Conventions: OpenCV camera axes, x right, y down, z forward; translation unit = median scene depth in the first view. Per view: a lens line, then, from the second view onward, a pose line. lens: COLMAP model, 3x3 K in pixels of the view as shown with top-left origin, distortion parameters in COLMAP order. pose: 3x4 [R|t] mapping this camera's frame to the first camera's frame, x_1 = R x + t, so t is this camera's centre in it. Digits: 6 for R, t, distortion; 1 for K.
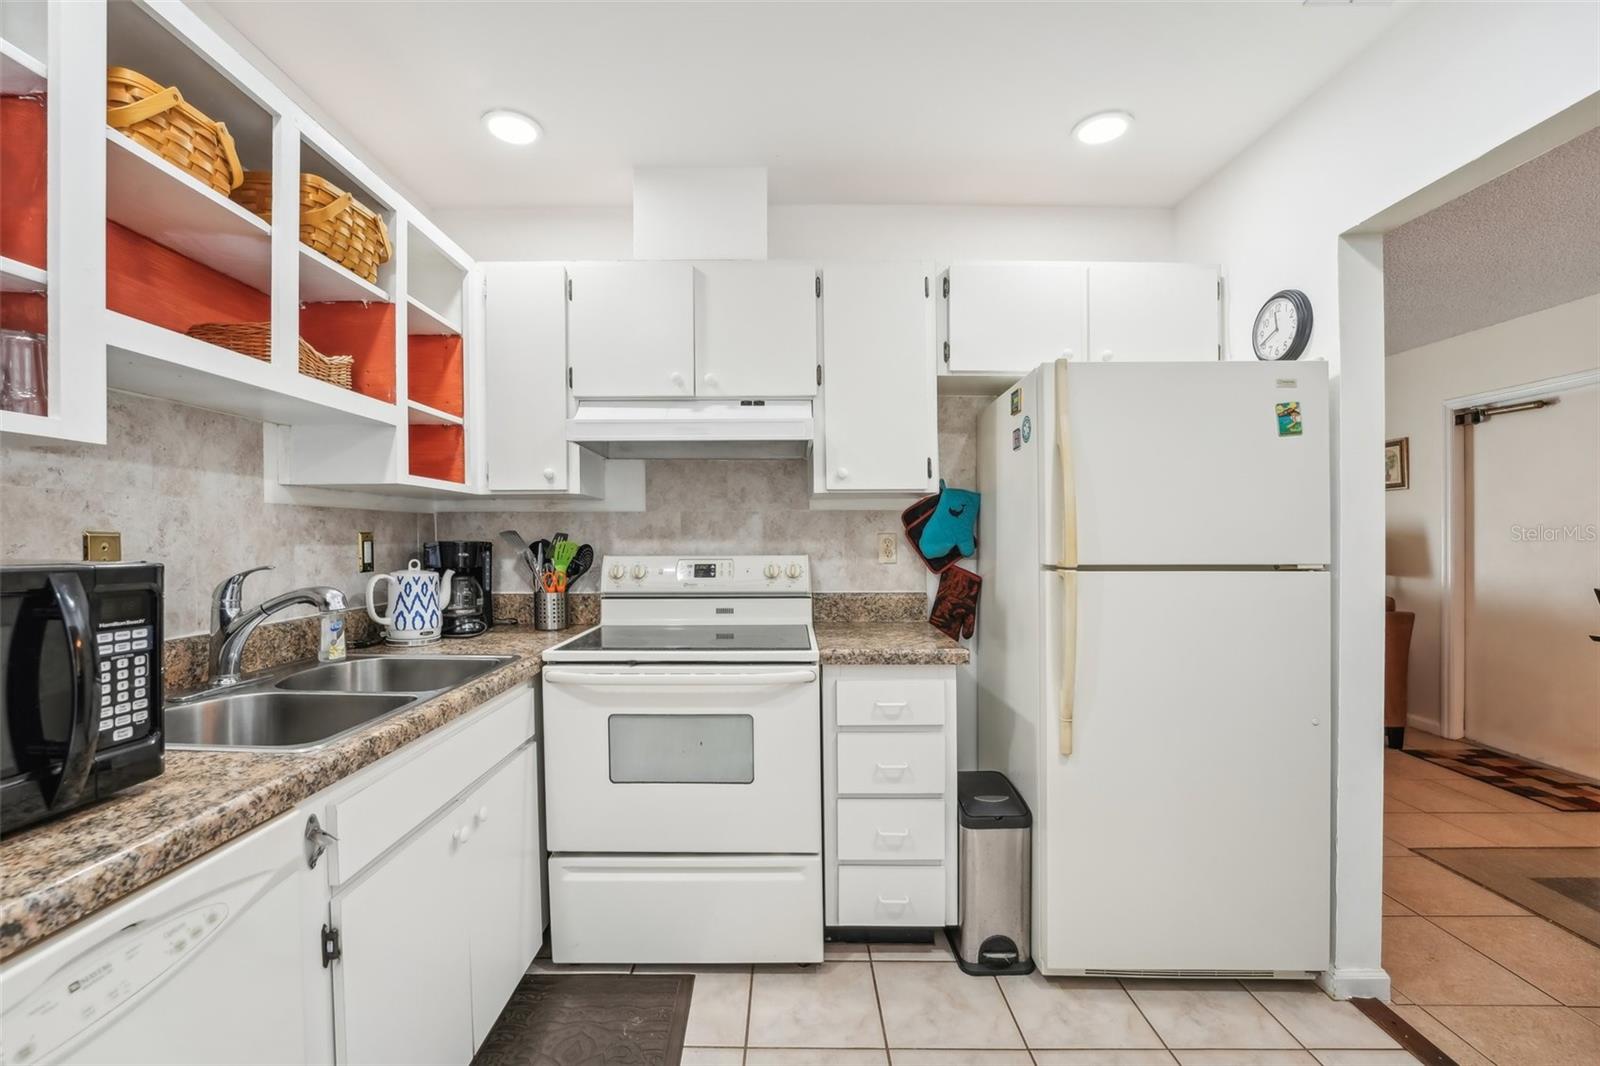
lens RADIAL K [[667.2, 0, 790.4], [0, 667.2, 543.4], [0, 0, 1]] dist [-0.028775, 0.002763]
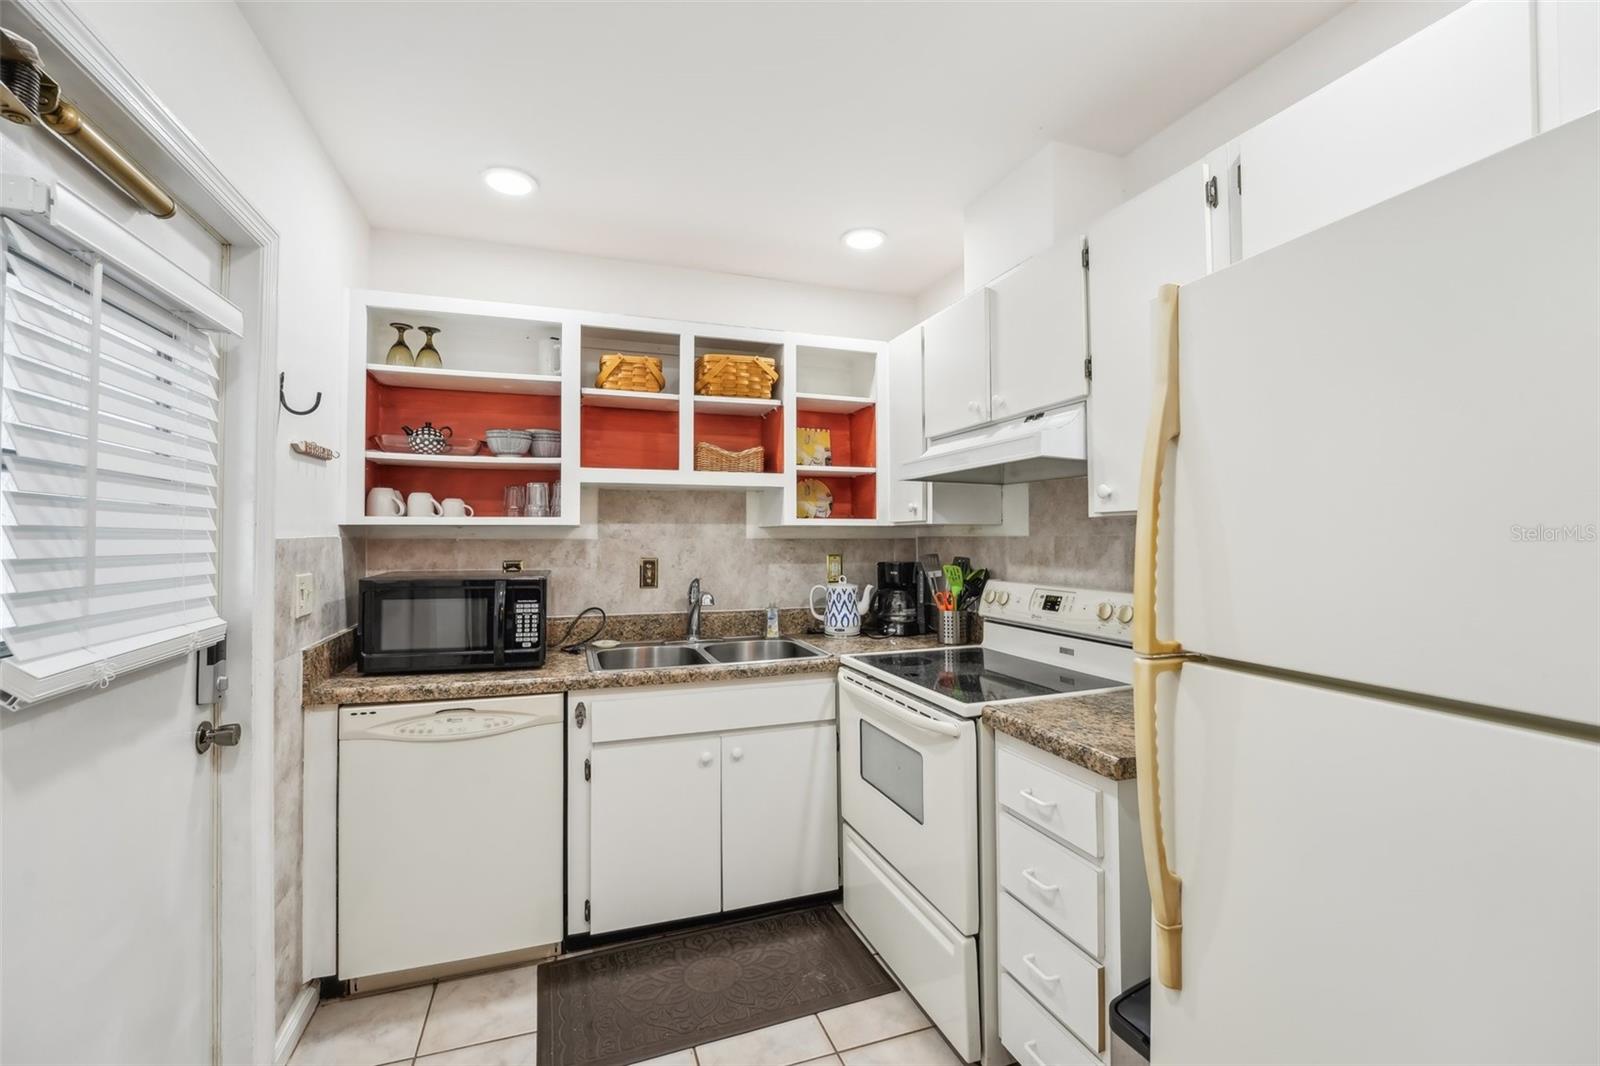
lens RADIAL K [[667.2, 0, 804.6], [0, 667.2, 529.8], [0, 0, 1]] dist [-0.028775, 0.002763]
pose [[0.343264, -0.009282, -0.939193, 0.886168], [-0.006552, 0.999903, -0.012277, -0.066103], [0.939216, 0.010368, 0.343170, 0.554537]]
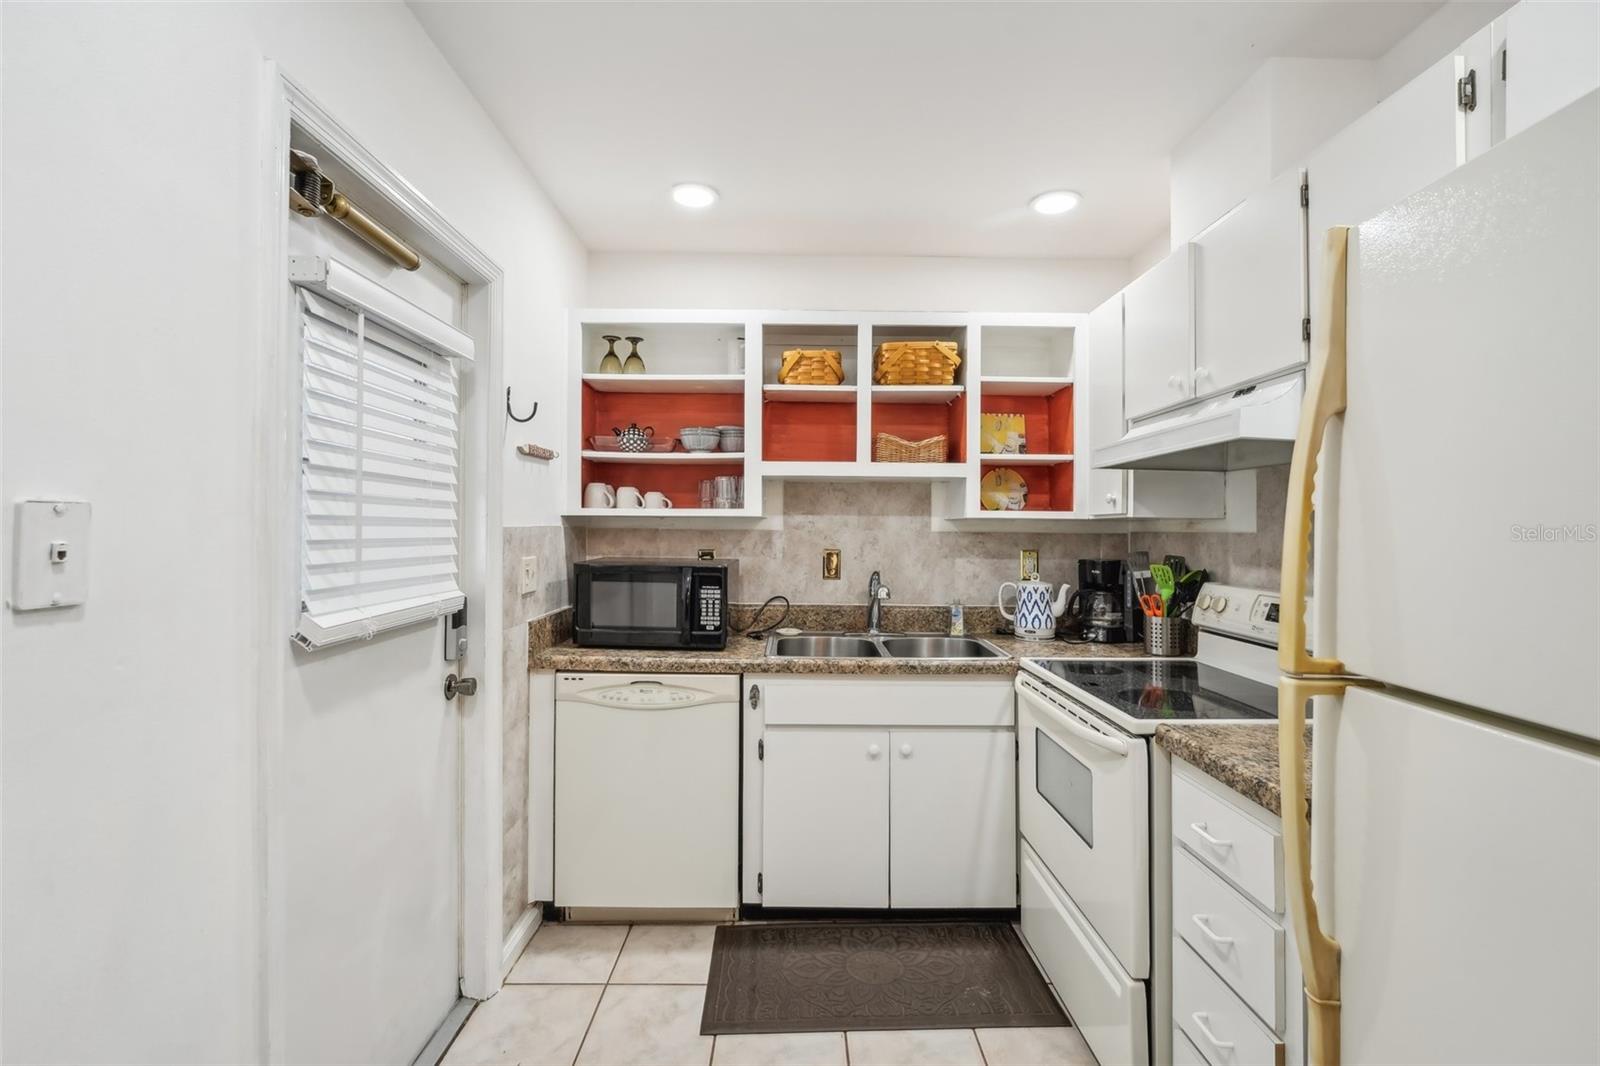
lens RADIAL K [[697.0, 0, 806.8], [0, 697.0, 533.3], [0, 0, 1]] dist [-0.024464, 0.001542]
pose [[0.017700, 0.008046, -0.999811, 0.944138], [-0.017171, 0.999823, 0.007742, -0.066920], [0.999696, 0.017031, 0.017835, 0.665917]]
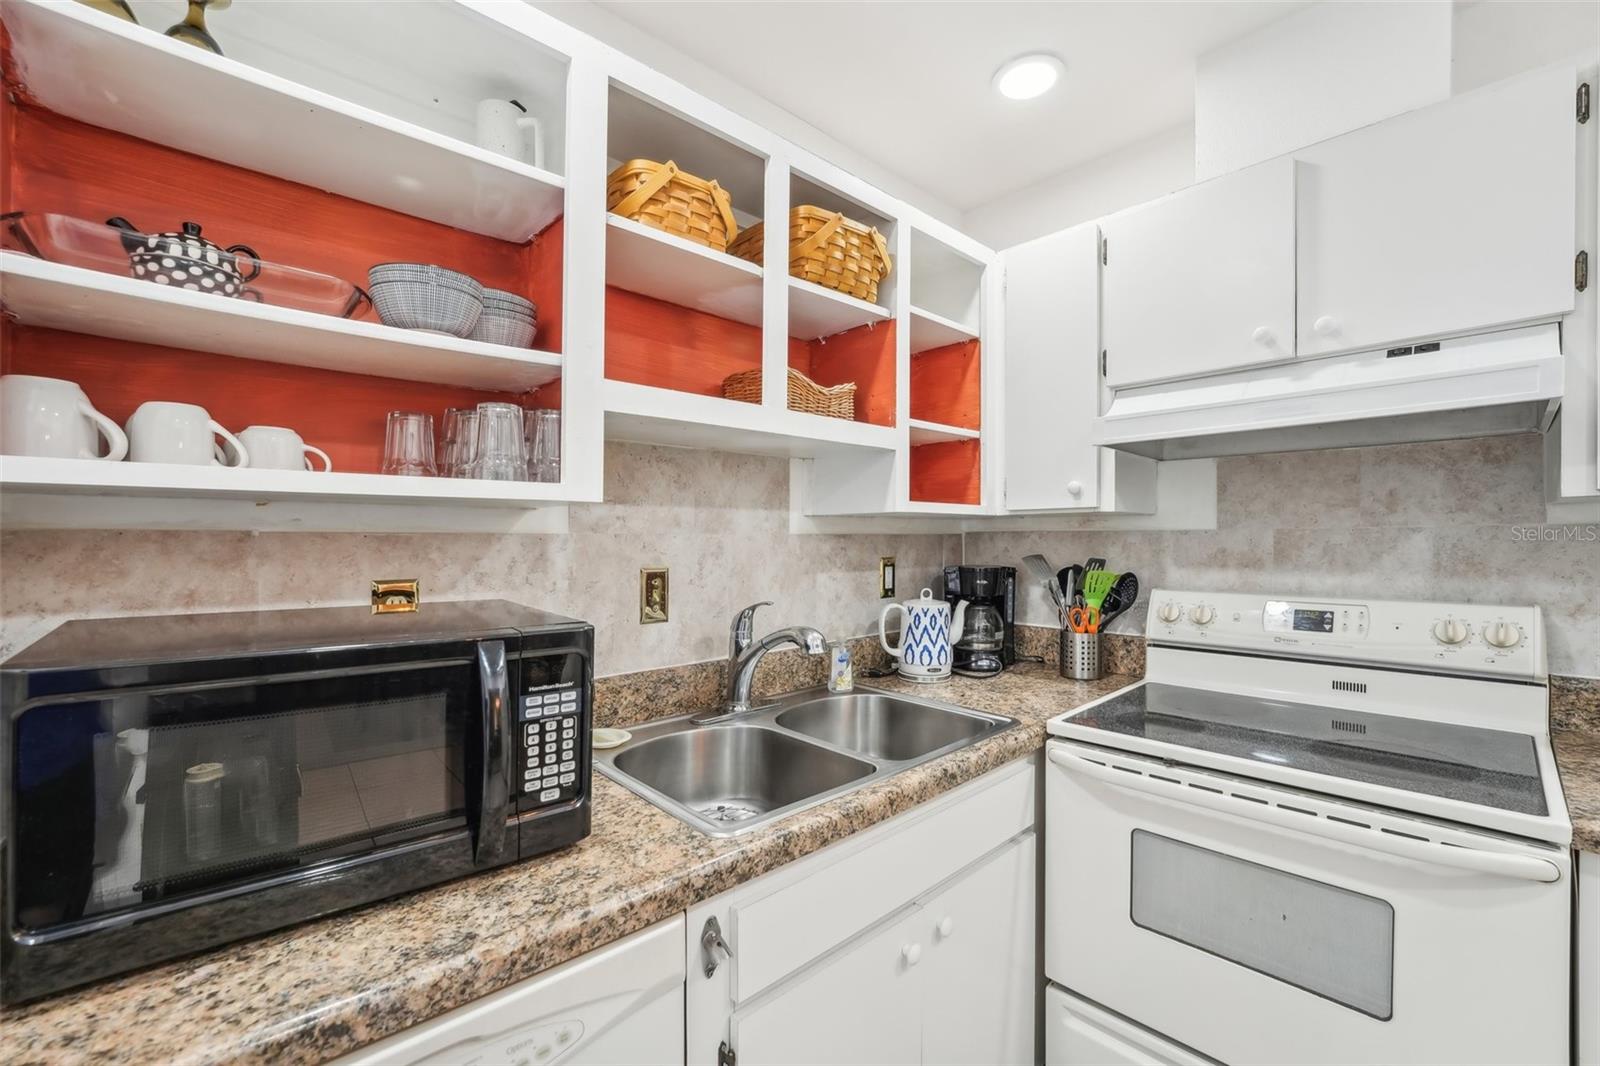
lens RADIAL K [[667.2, 0, 804.2], [0, 667.2, 538.6], [0, 0, 1]] dist [-0.028775, 0.002763]
pose [[0.682367, 0.003535, -0.731001, 0.001278], [-0.005331, 0.999986, -0.000141, -0.055100], [0.730990, 0.003993, 0.682376, 0.285225]]
